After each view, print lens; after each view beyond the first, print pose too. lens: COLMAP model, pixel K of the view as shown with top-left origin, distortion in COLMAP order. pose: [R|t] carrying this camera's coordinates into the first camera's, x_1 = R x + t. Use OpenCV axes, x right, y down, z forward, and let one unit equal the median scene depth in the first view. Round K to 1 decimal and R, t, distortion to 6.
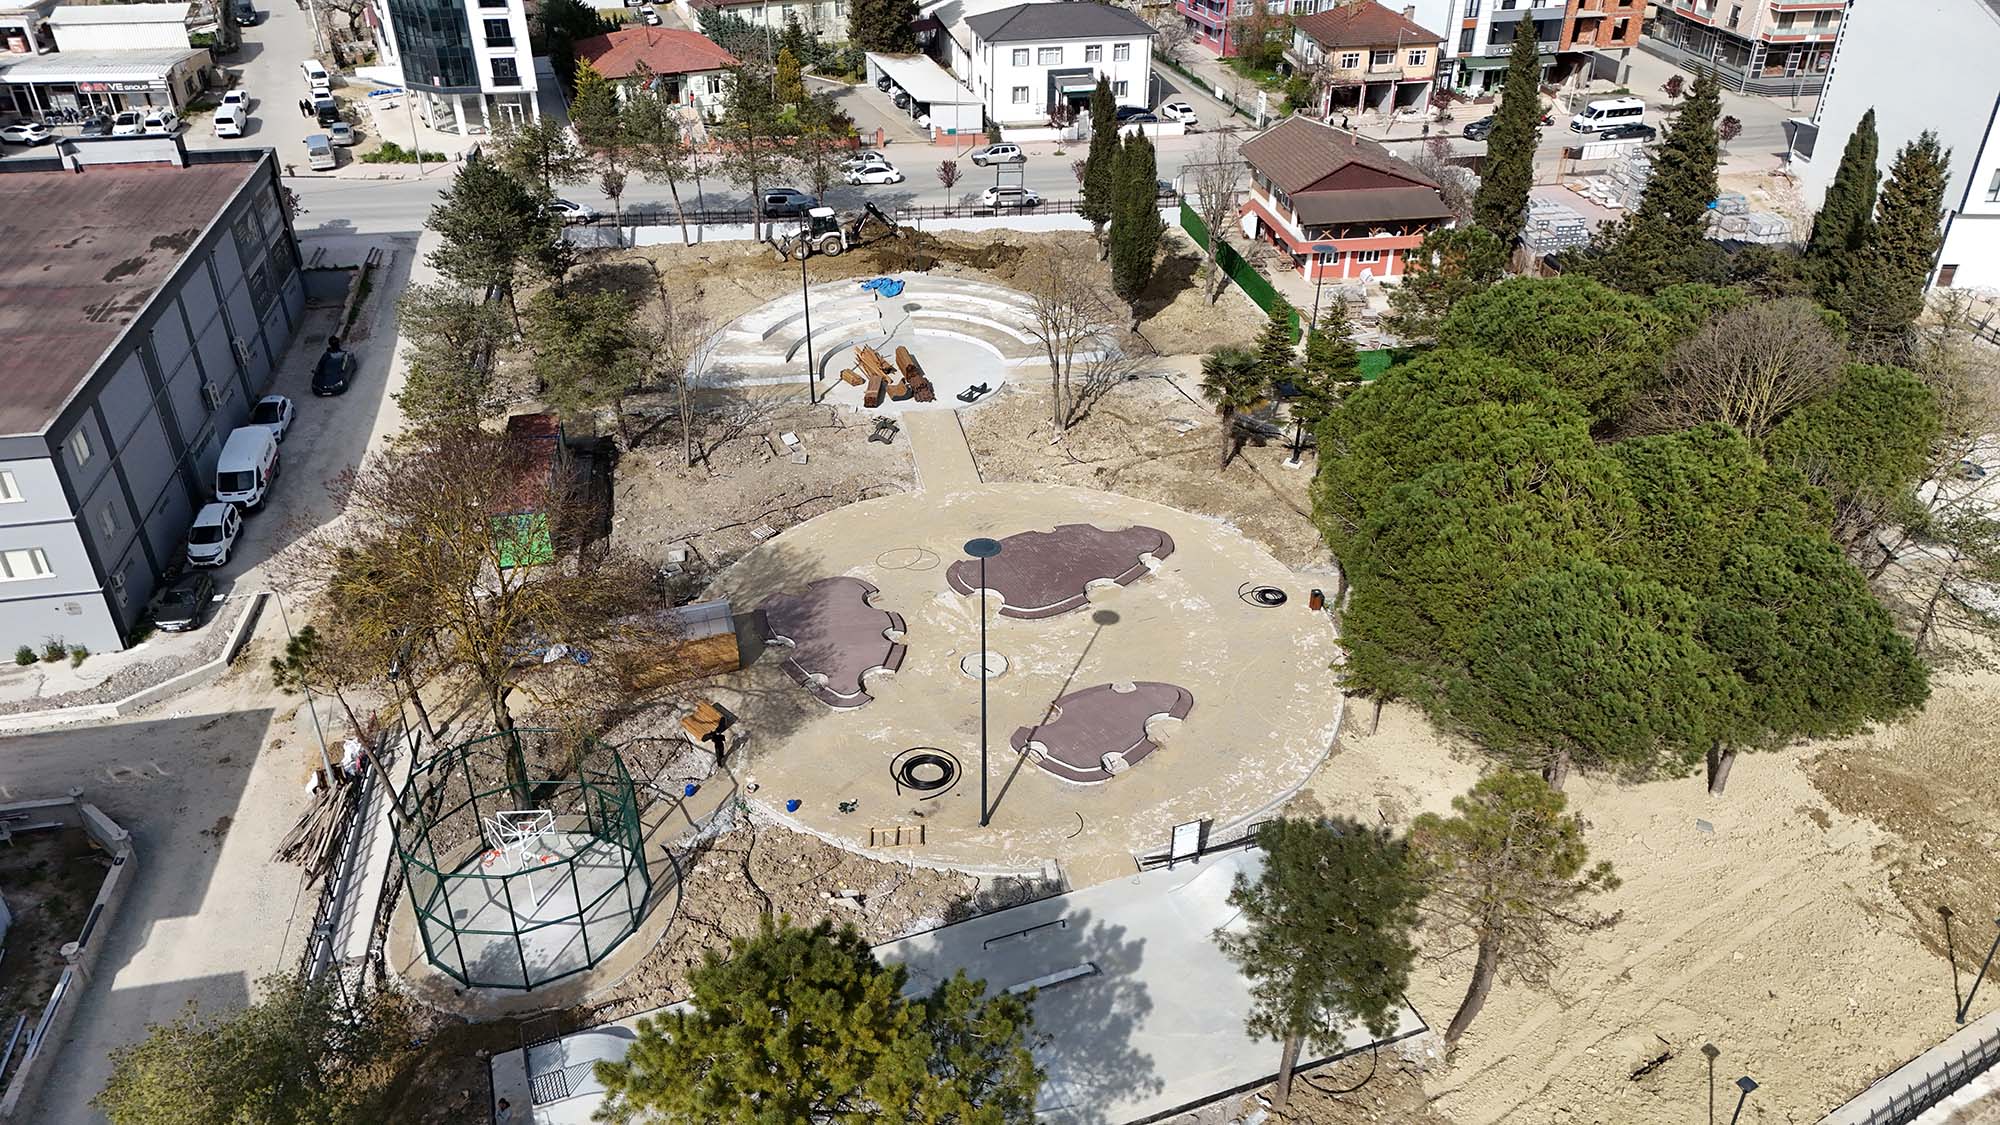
lens RADIAL K [[1465.5, 0, 1000.0], [0, 1465.5, 562.5], [0, 0, 1]] dist [0.073417, -0.051948]
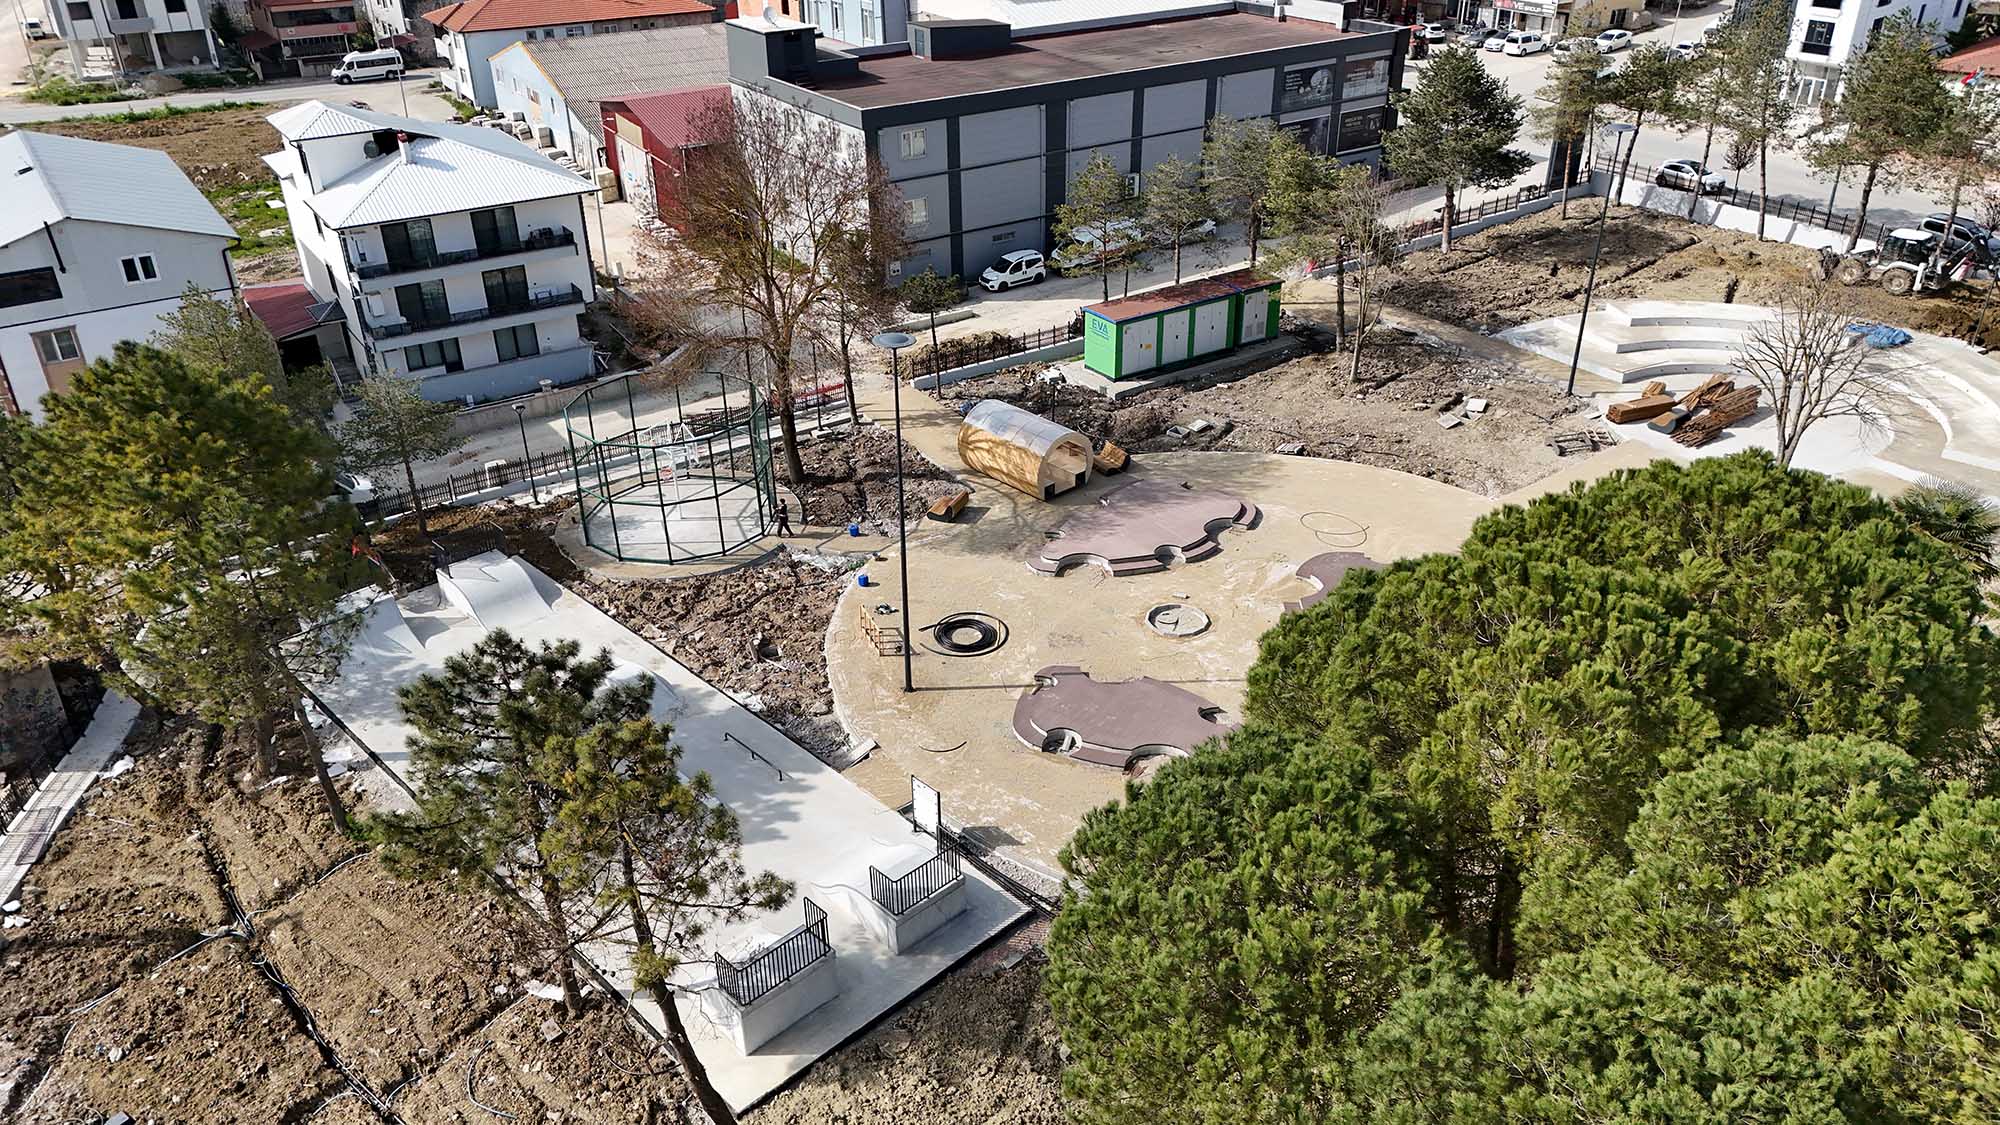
lens RADIAL K [[1458.5, 0, 988.6], [0, 1458.5, 569.9], [0, 0, 1]] dist [0.062946, -0.046710]
pose [[0.398042, 0.442643, -0.803511, 0.422826], [-0.470219, 0.850520, 0.235604, -0.067379], [0.787691, 0.284046, 0.546682, 0.347603]]
